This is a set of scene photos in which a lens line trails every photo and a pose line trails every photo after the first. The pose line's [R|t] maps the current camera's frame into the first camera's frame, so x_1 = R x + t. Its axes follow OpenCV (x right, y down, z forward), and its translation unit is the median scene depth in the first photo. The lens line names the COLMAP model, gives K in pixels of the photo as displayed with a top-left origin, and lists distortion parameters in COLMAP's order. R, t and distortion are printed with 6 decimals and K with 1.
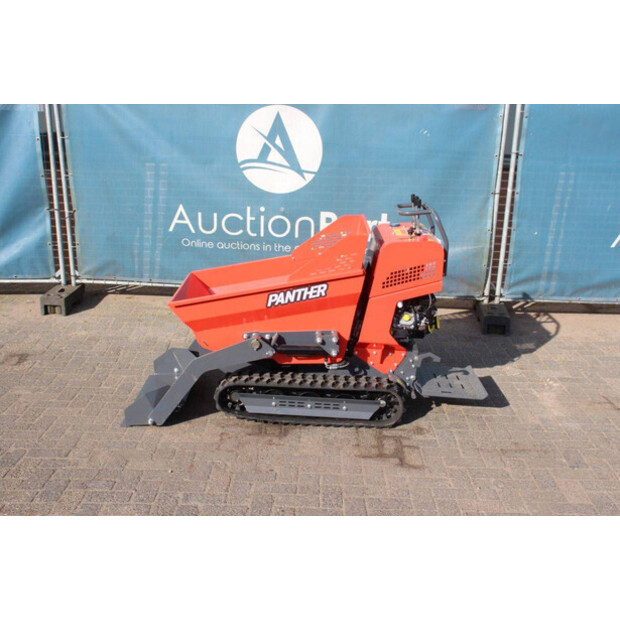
lens RADIAL K [[720.4, 0, 314.7], [0, 720.4, 315.6], [0, 0, 1]] dist [-0.009140, 0.000000]
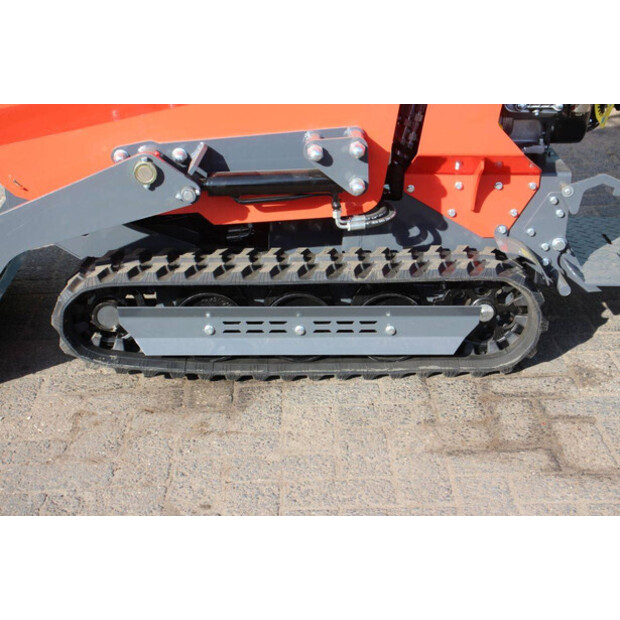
lens RADIAL K [[1193.0, 0, 311.1], [0, 1193.0, 305.5], [0, 0, 1]] dist [0.245493, 0.000000]
pose [[0.998185, -0.060222, -0.000083, -0.000438], [0.059989, 0.994196, 0.089305, 0.054578], [-0.005296, -0.089148, 0.996004, 0.352133]]
